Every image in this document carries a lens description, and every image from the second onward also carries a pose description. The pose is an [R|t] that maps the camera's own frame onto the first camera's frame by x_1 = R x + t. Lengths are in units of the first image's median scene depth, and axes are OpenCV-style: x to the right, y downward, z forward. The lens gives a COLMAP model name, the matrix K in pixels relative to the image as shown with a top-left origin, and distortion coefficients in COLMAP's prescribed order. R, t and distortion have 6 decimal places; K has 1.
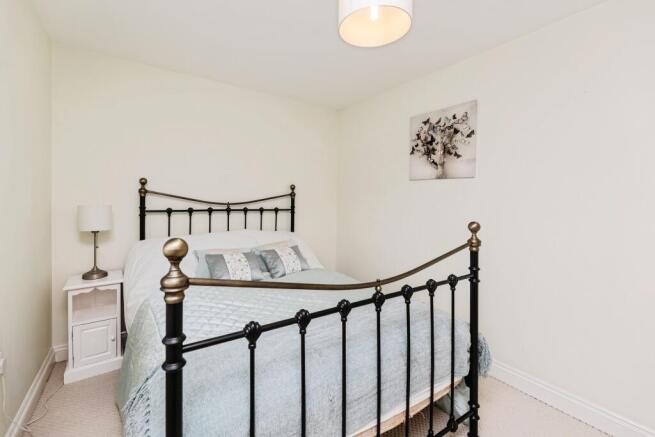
lens RADIAL K [[268.9, 0, 307.0], [0, 268.9, 204.9], [0, 0, 1]] dist [0.001299, -0.001222]
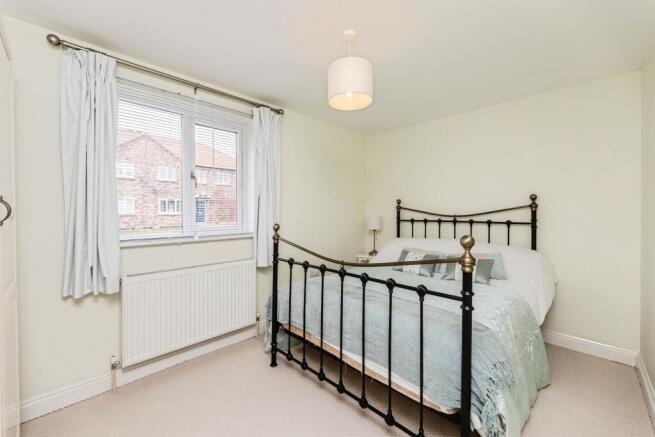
lens RADIAL K [[268.9, 0, 323.5], [0, 268.9, 217.0], [0, 0, 1]] dist [0.001299, -0.001222]
pose [[0.194756, 0.014077, -0.980751, 0.793639], [-0.006799, 0.999892, 0.013001, -0.012061], [0.980828, 0.004136, 0.194831, 0.223415]]
